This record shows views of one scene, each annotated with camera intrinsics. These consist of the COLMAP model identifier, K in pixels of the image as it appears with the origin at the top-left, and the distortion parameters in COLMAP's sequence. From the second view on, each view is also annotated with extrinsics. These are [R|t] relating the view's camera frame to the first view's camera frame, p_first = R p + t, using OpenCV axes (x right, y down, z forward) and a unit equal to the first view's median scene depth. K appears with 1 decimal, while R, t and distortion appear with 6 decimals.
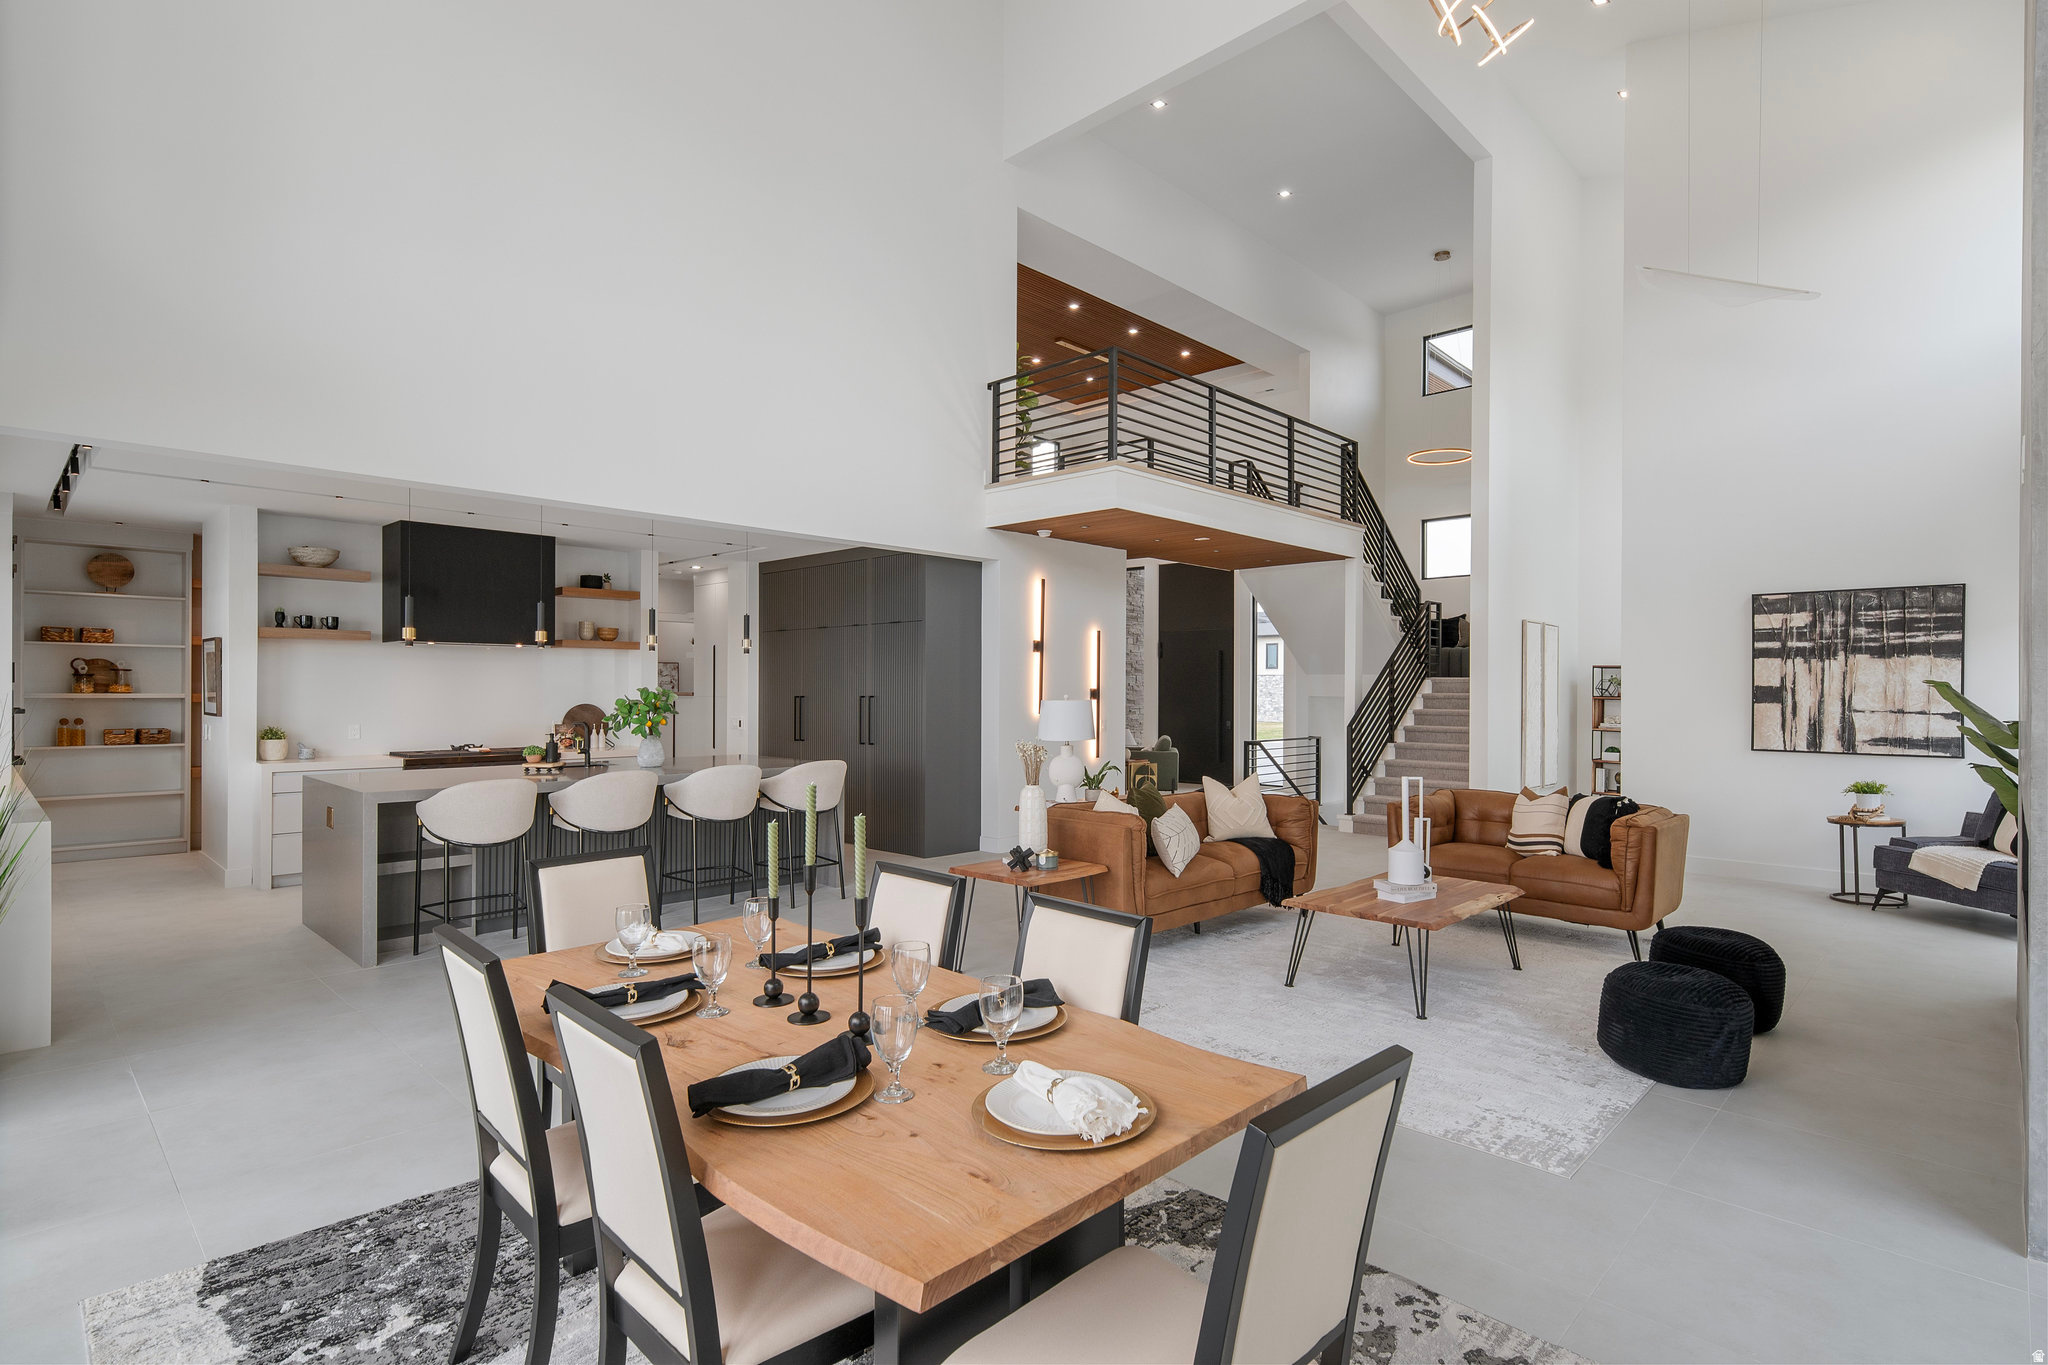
lens RADIAL K [[1008.9, 0, 1022.3], [0, 1008.9, 700.6], [0, 0, 1]] dist [-0.004065, 0.000405]
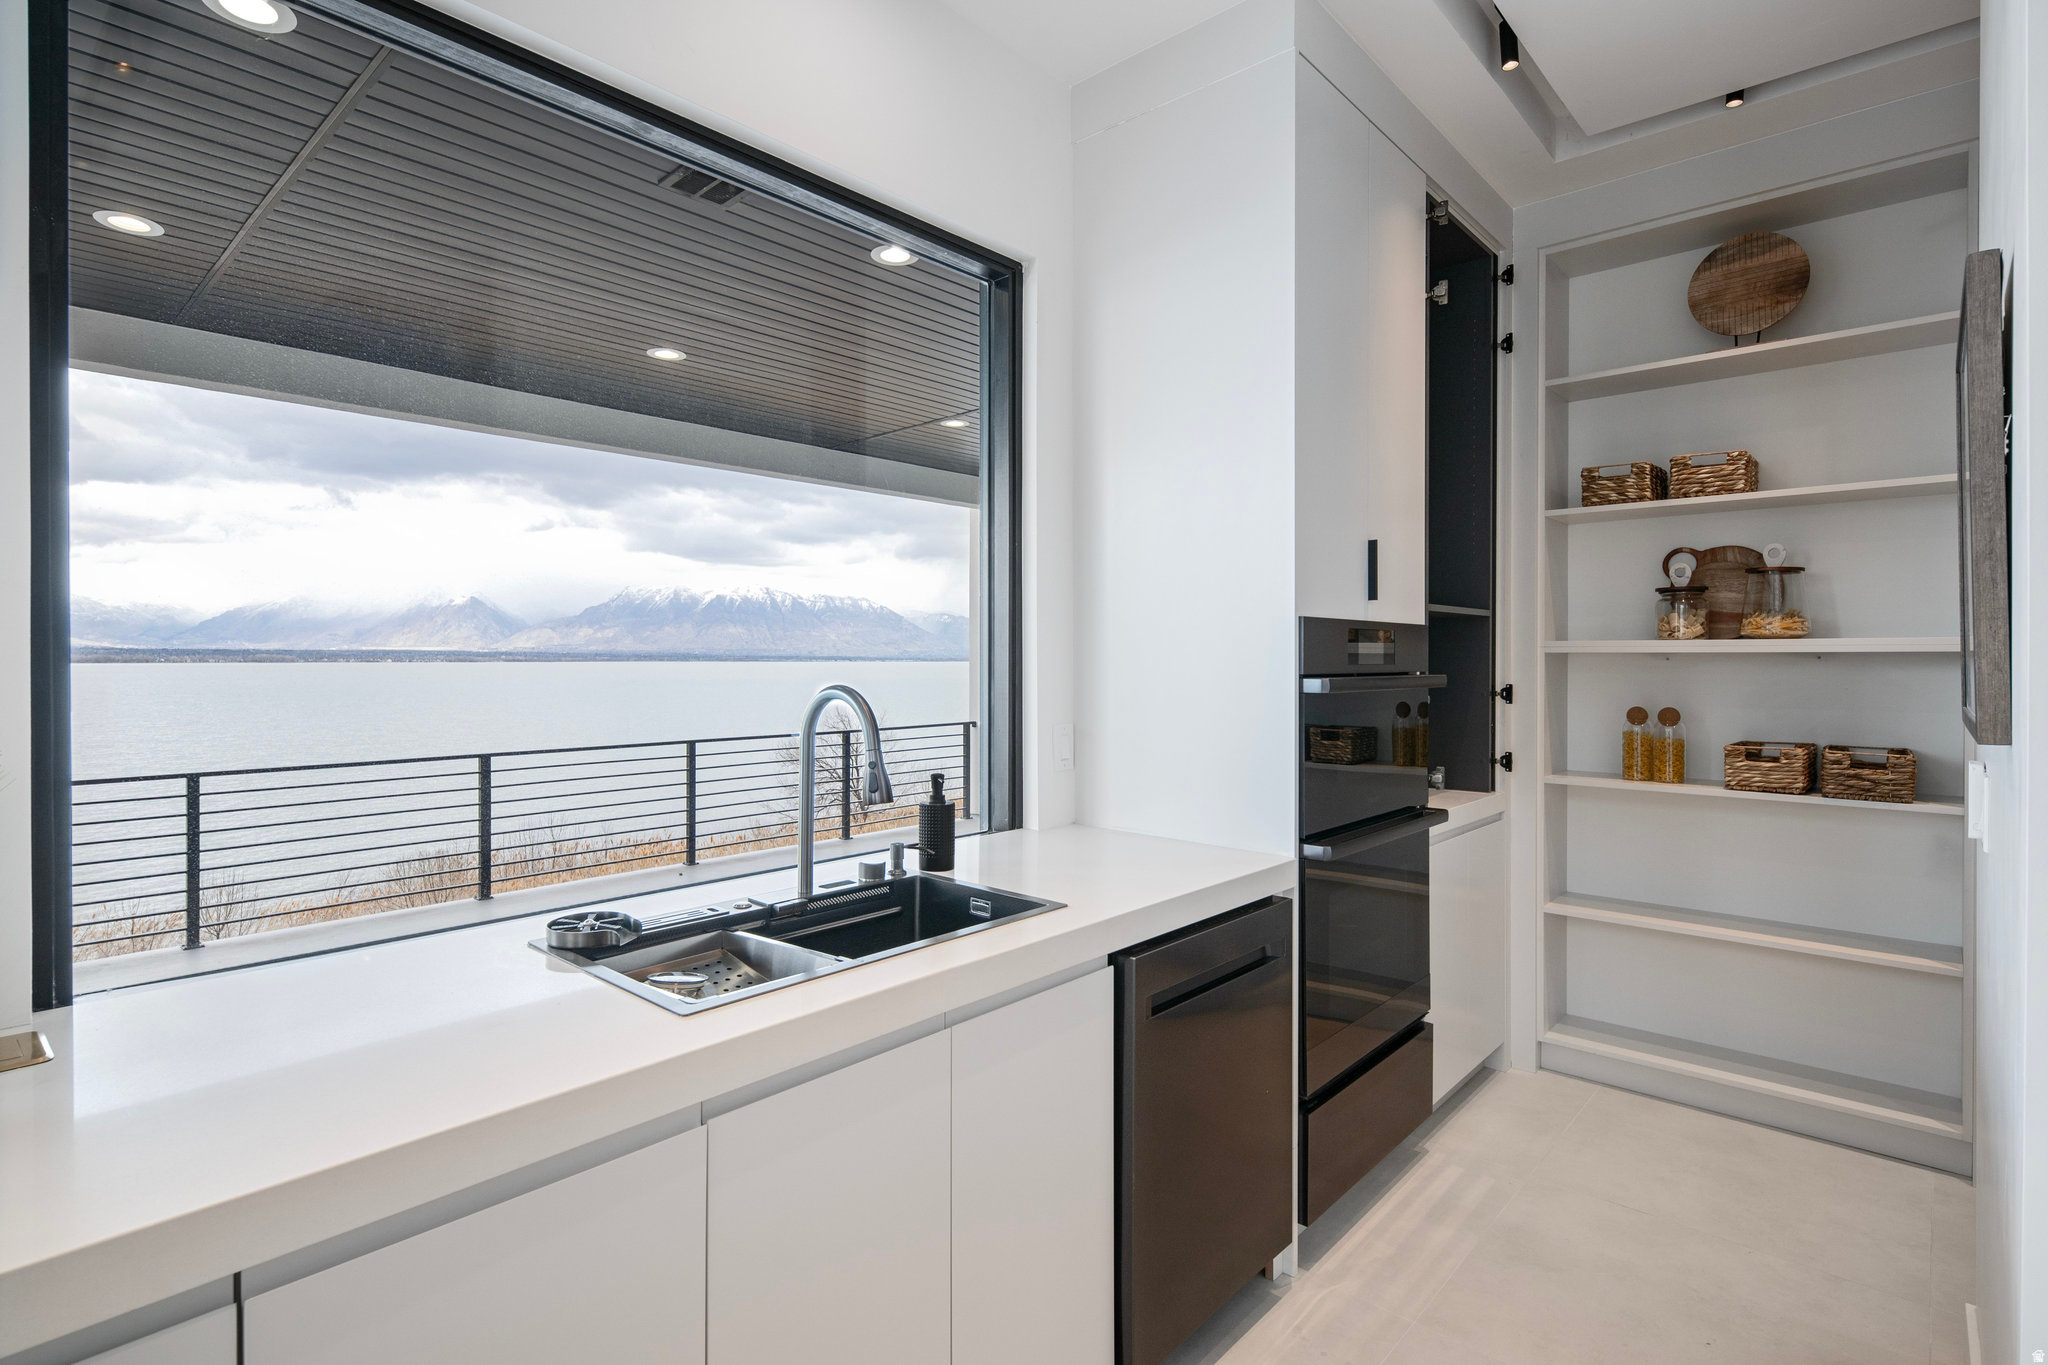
lens RADIAL K [[1008.9, 0, 1024.1], [0, 1008.9, 667.7], [0, 0, 1]] dist [-0.004065, 0.000405]
pose [[0.054905, 0.004117, -0.998483, -0.577786], [0.004392, 0.999981, 0.004364, 0.000151], [0.998482, -0.004625, 0.054886, 0.737969]]
